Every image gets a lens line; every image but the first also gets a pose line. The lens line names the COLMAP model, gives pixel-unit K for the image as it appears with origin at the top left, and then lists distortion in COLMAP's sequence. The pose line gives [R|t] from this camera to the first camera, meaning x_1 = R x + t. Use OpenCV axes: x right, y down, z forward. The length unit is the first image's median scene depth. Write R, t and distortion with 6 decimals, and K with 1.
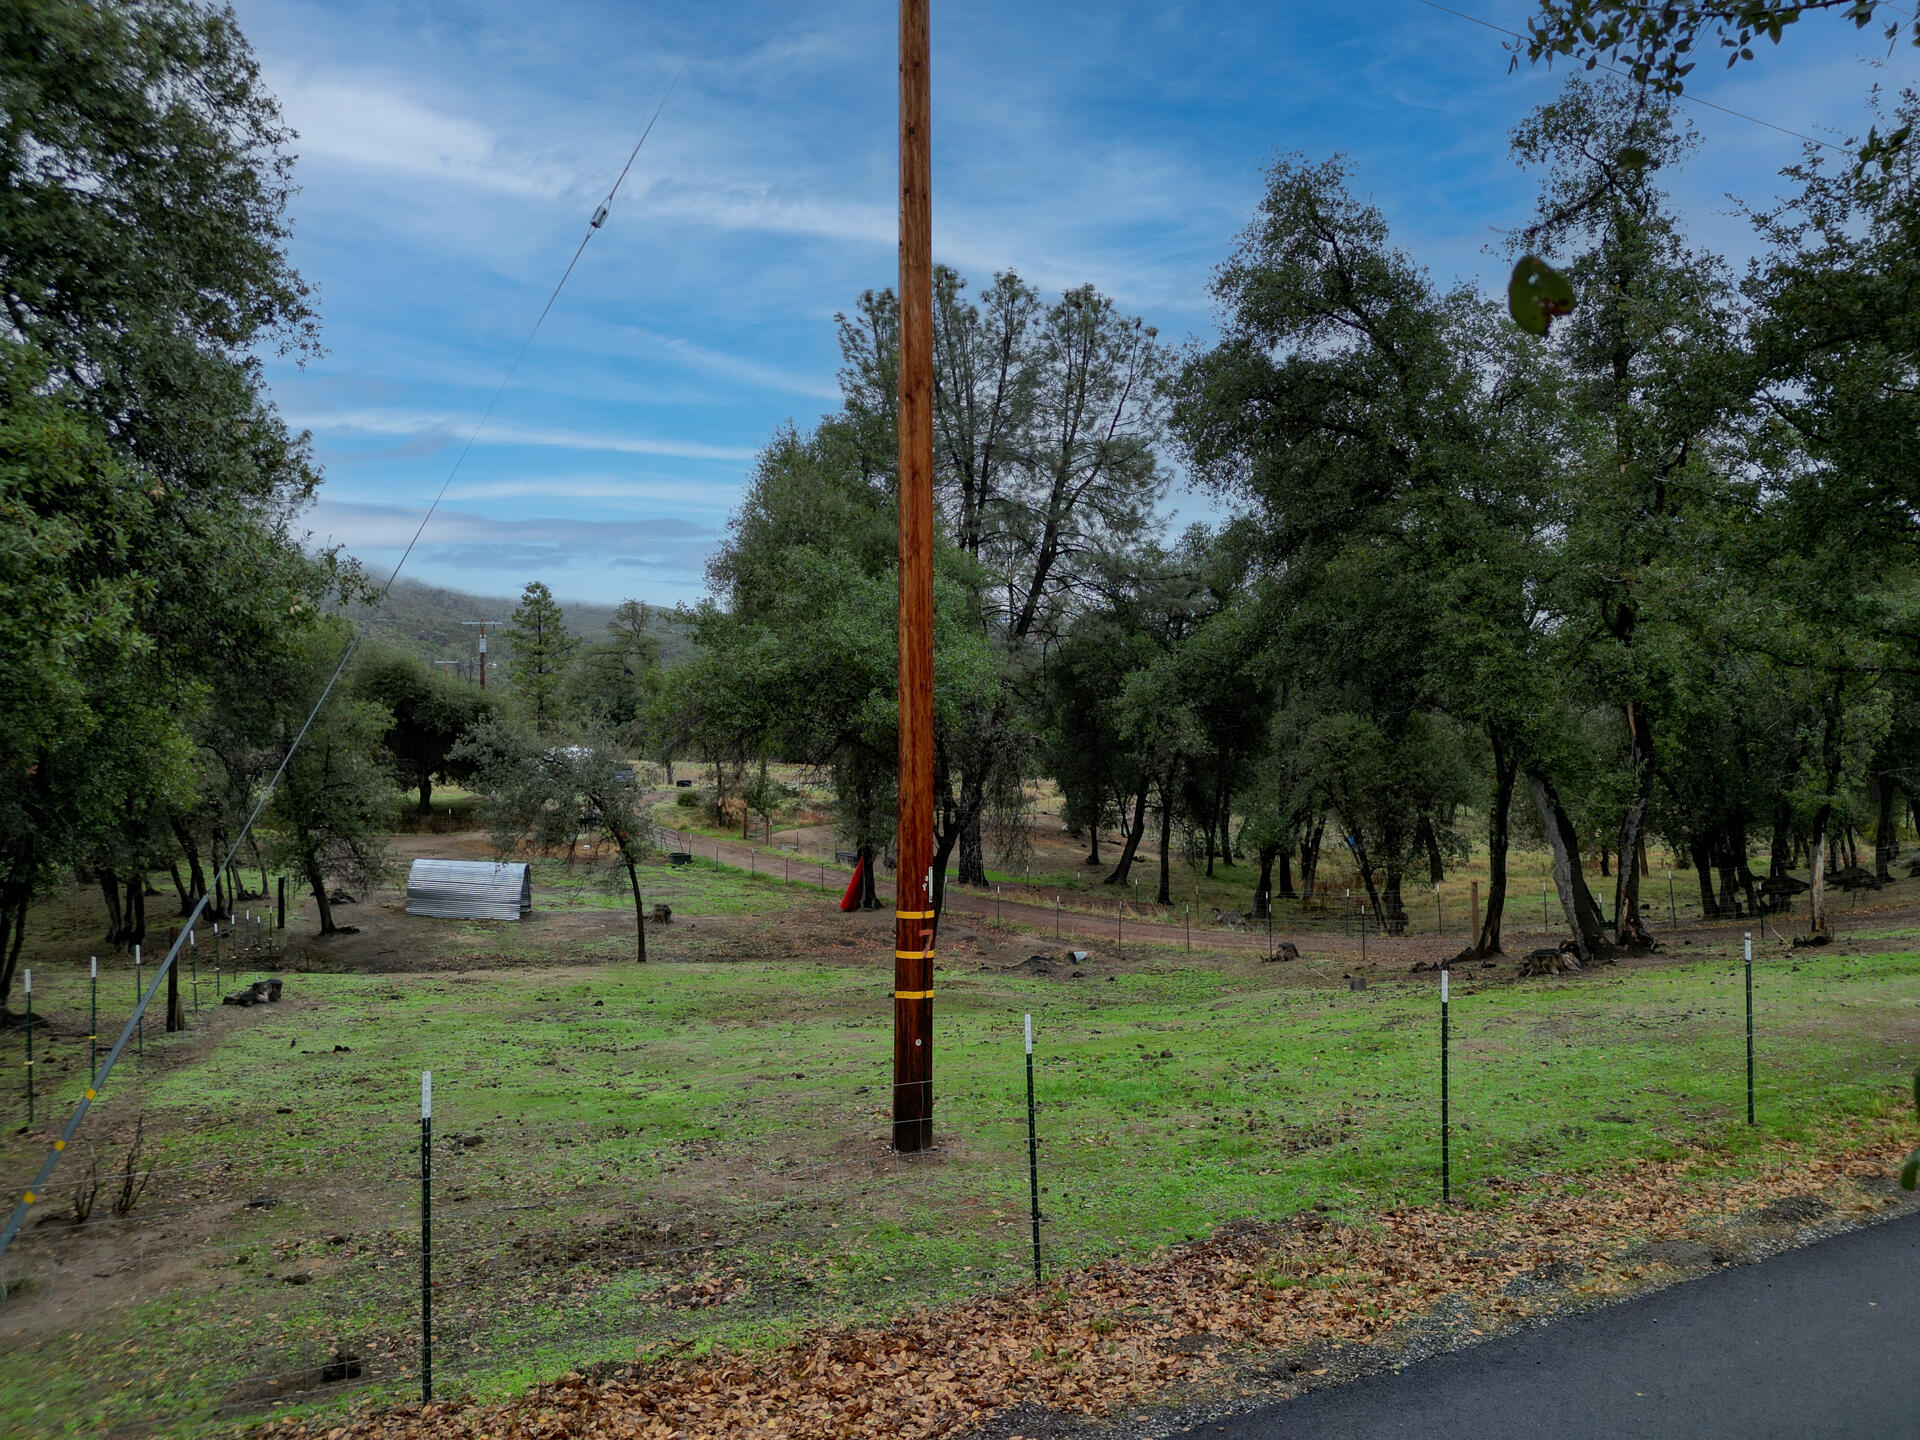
lens RADIAL K [[1347.2, 0, 960.0], [0, 1347.2, 720.0], [0, 0, 1]] dist [0.051513, -0.032690]
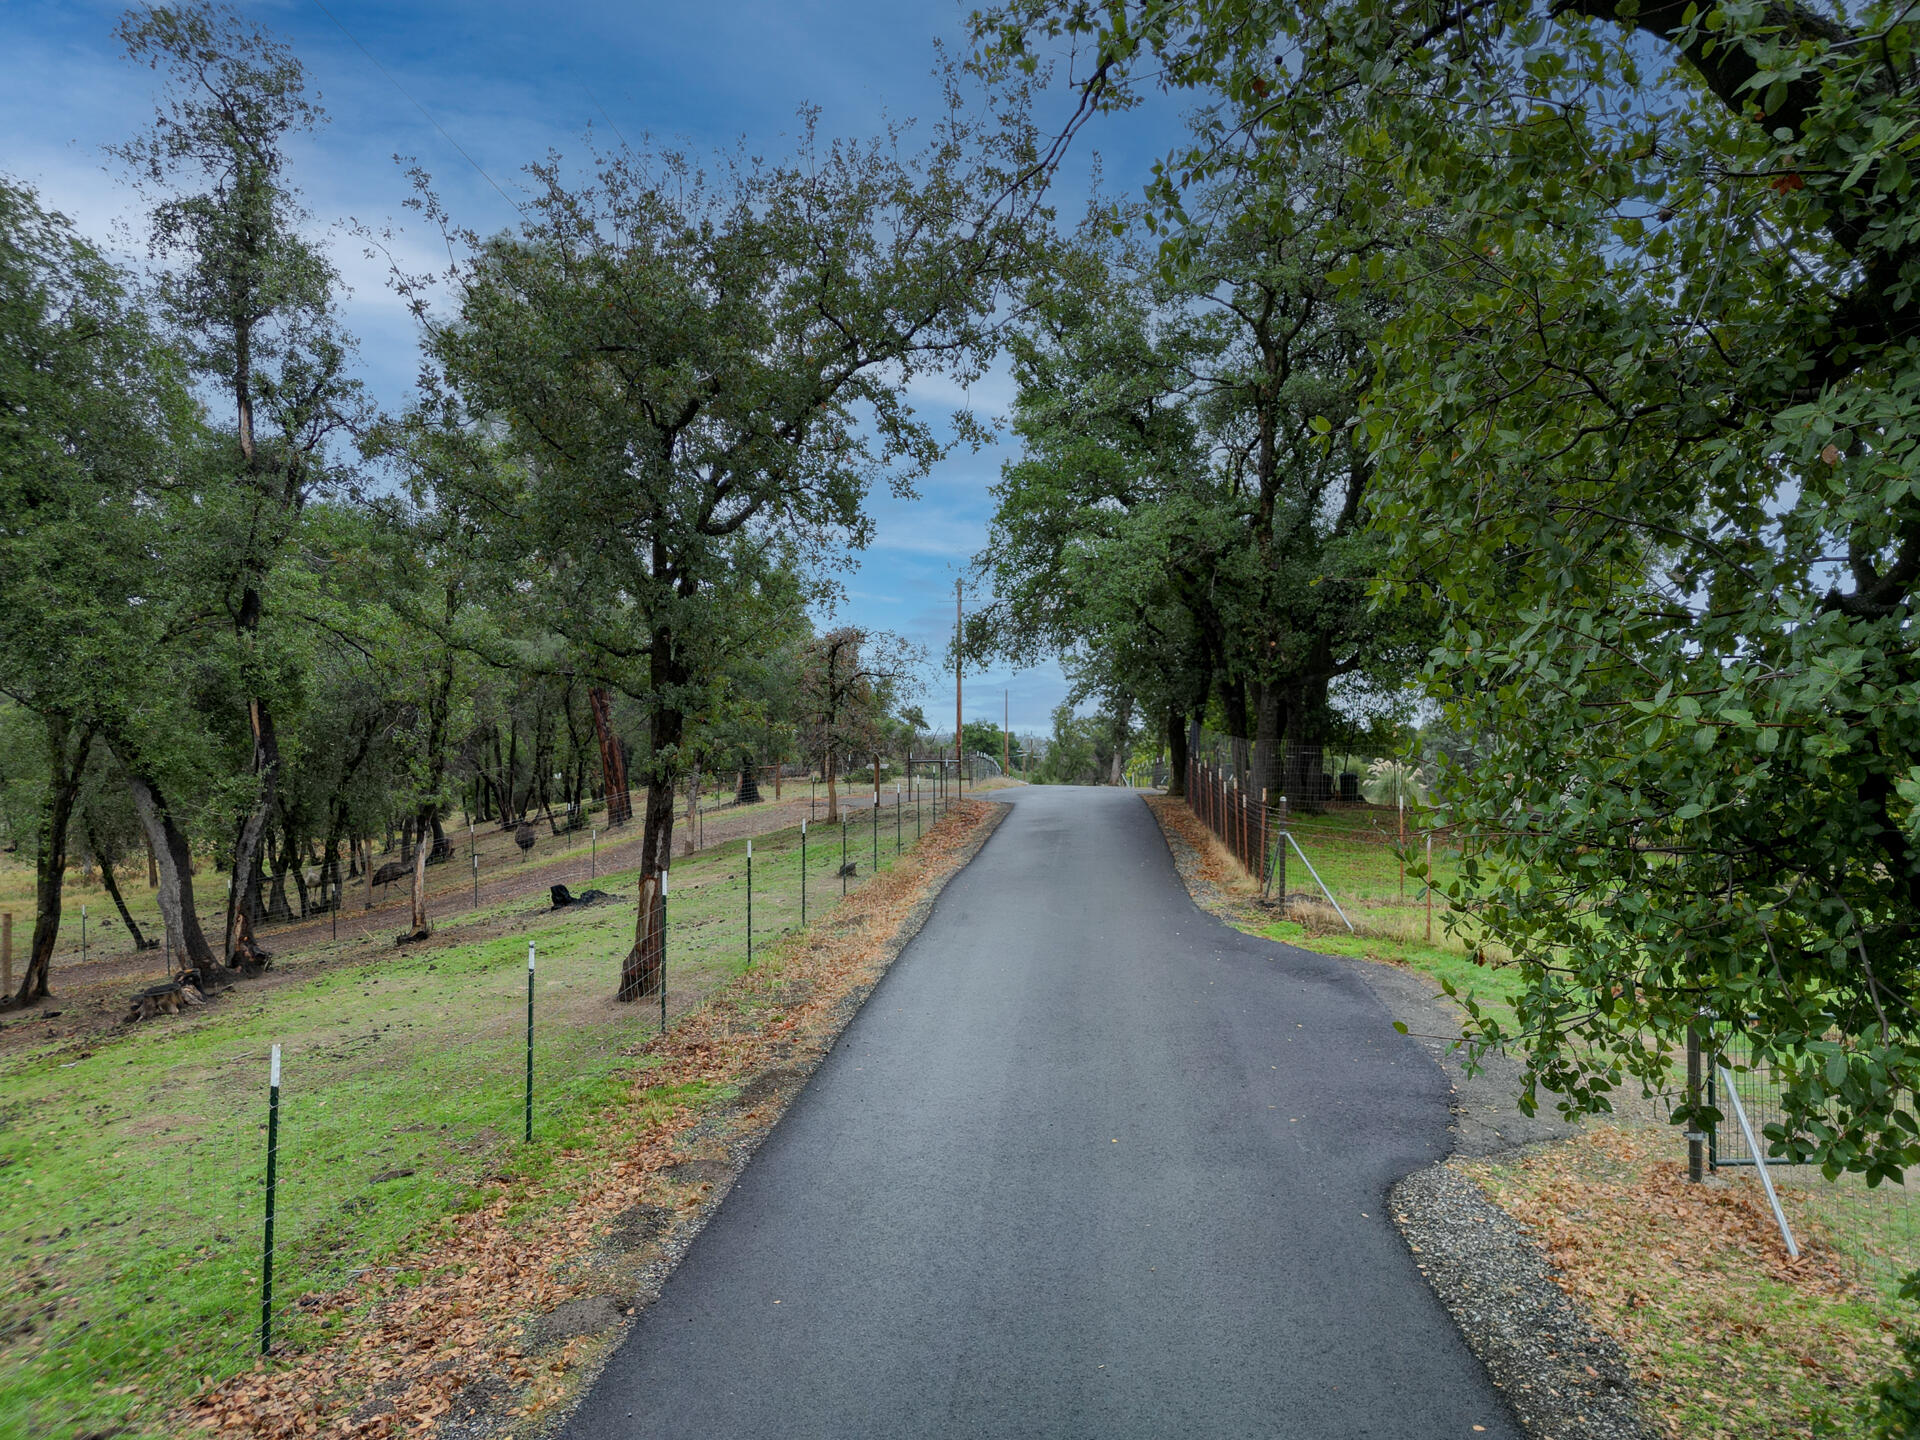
lens RADIAL K [[1347.2, 0, 960.0], [0, 1347.2, 720.0], [0, 0, 1]] dist [0.051513, -0.032690]
pose [[0.522802, 0.018745, 0.852248, -0.073494], [-0.017578, 0.999783, -0.011207, 0.005262], [-0.852273, -0.009121, 0.523018, 0.227045]]
